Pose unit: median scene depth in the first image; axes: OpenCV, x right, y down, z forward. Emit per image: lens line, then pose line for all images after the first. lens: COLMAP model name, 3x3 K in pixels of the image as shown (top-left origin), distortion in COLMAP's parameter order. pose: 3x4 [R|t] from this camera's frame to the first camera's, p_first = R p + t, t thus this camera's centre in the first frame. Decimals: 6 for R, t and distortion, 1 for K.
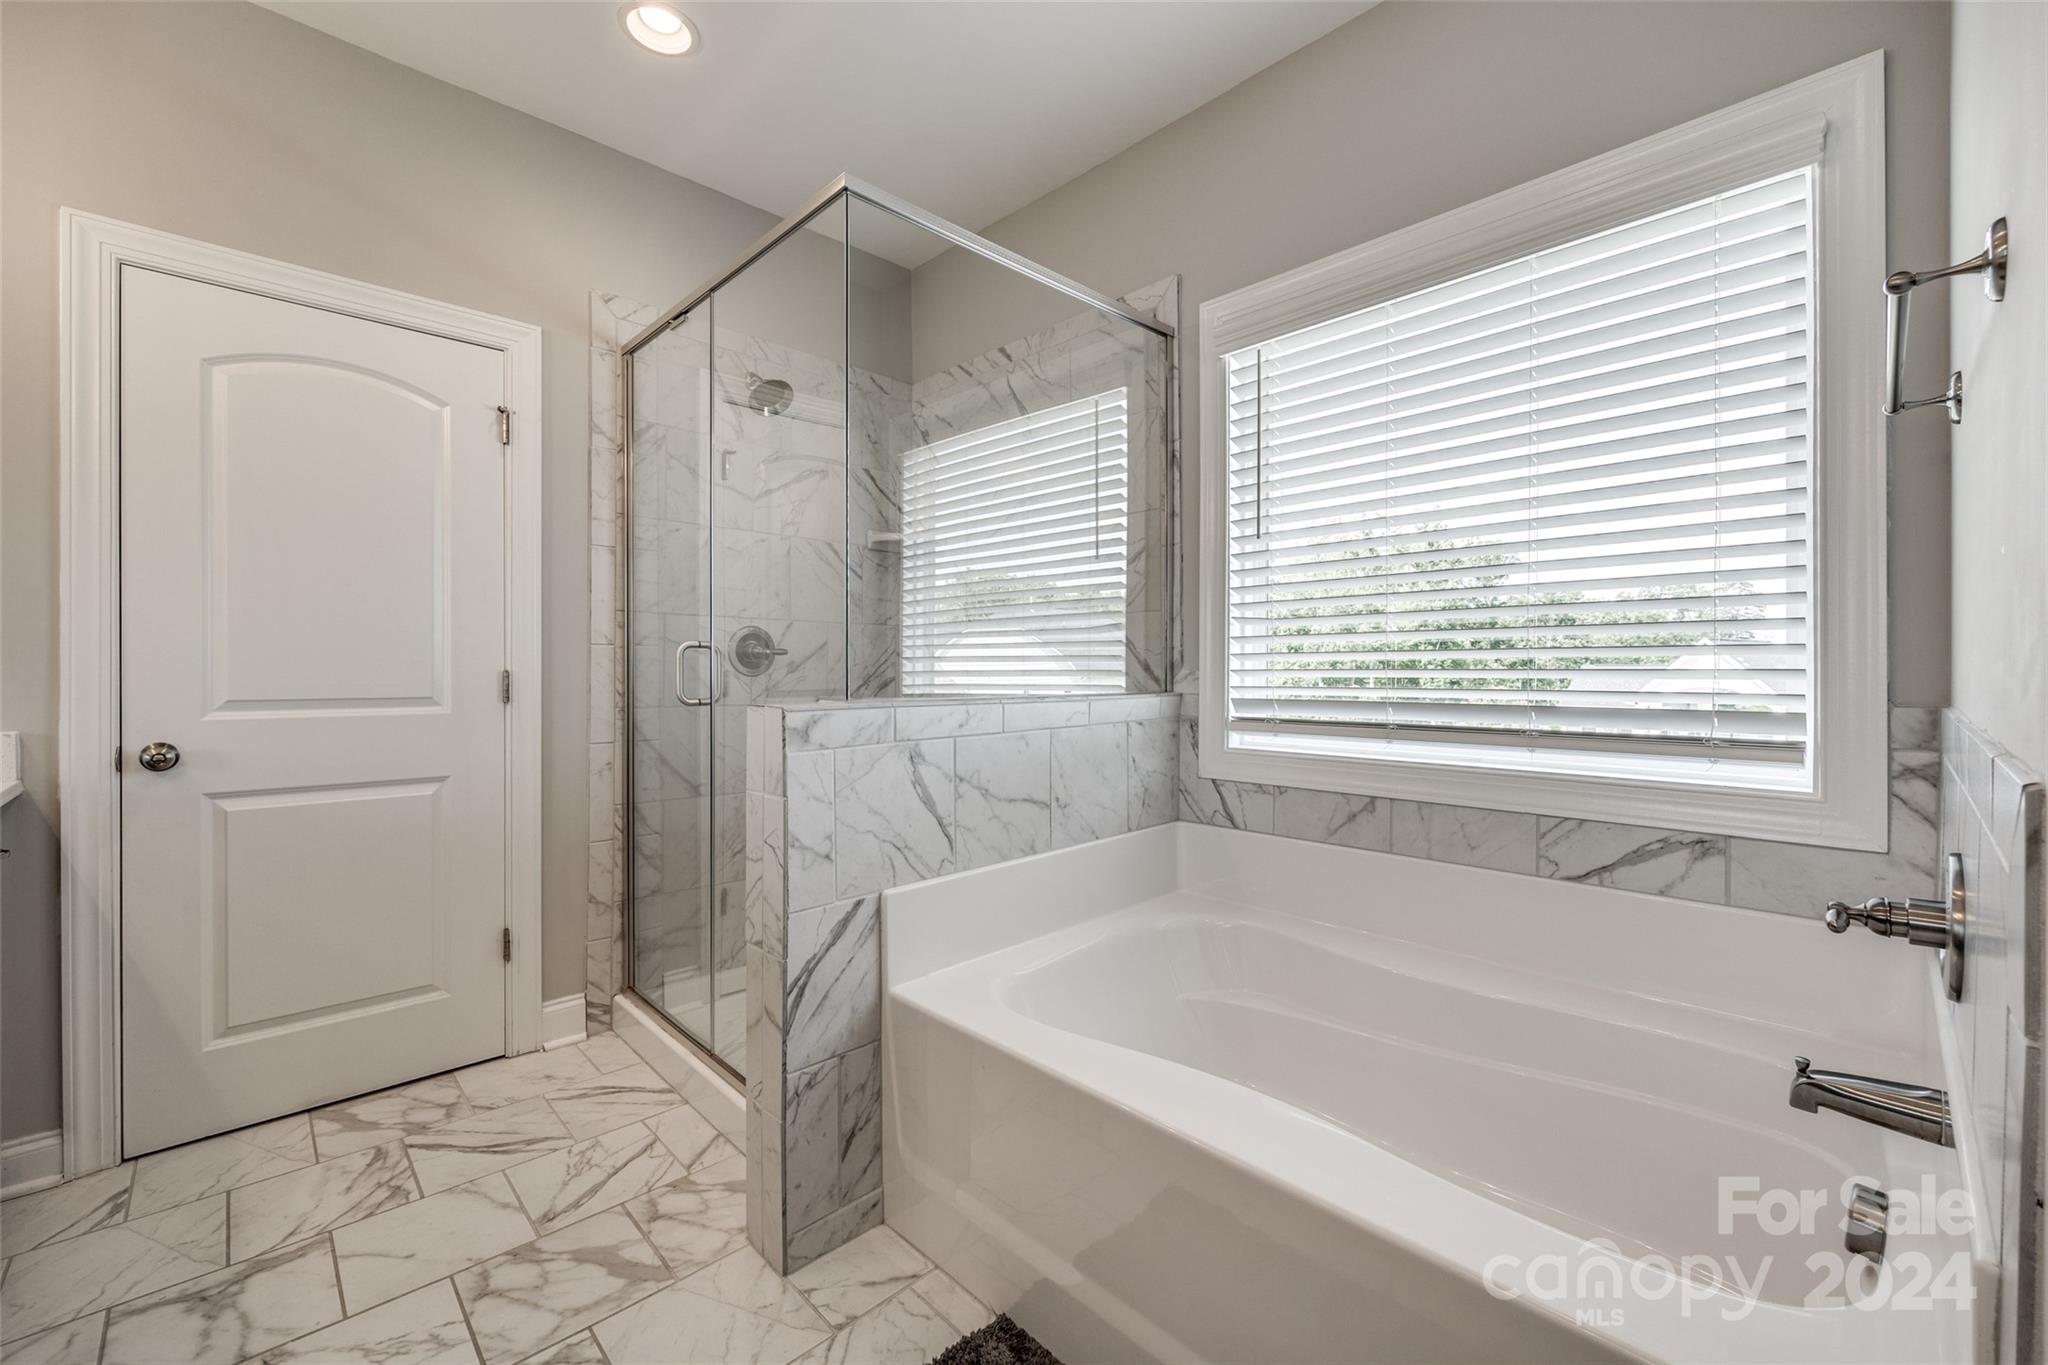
lens RADIAL K [[821.2, 0, 1008.5], [0, 821.2, 667.1], [0, 0, 1]] dist [-0.002741, -0.000079]
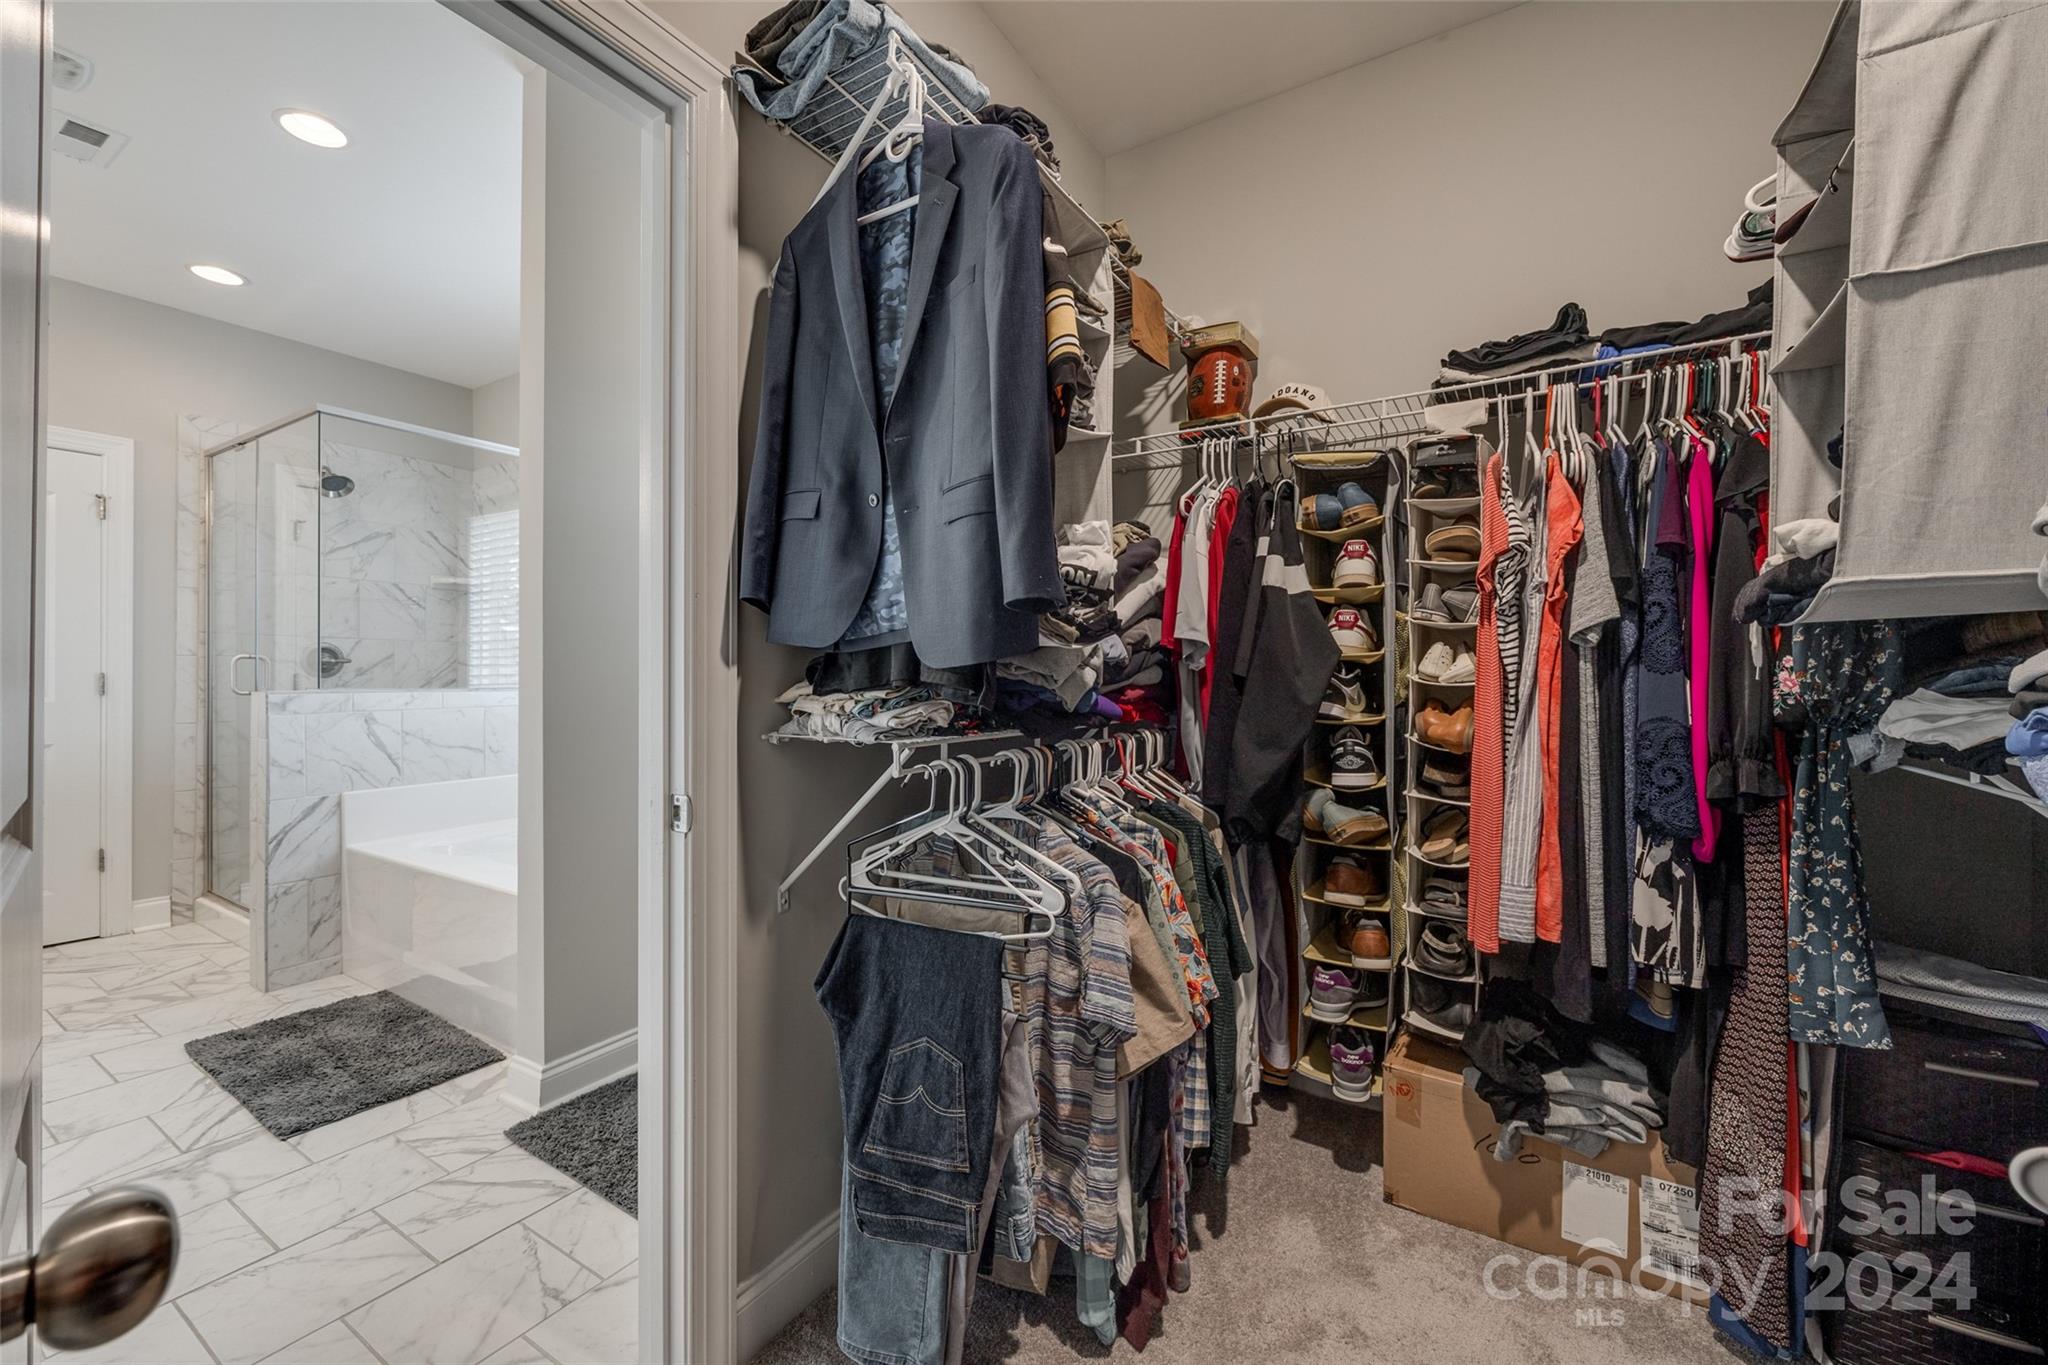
lens RADIAL K [[822.5, 0, 1007.7], [0, 822.5, 673.5], [0, 0, 1]] dist [-0.000916, -0.000126]
pose [[0.970375, 0.002511, 0.241591, 0.649028], [-0.001715, 0.999992, -0.003502, 0.008173], [-0.241598, 0.002984, 0.970372, -0.877568]]
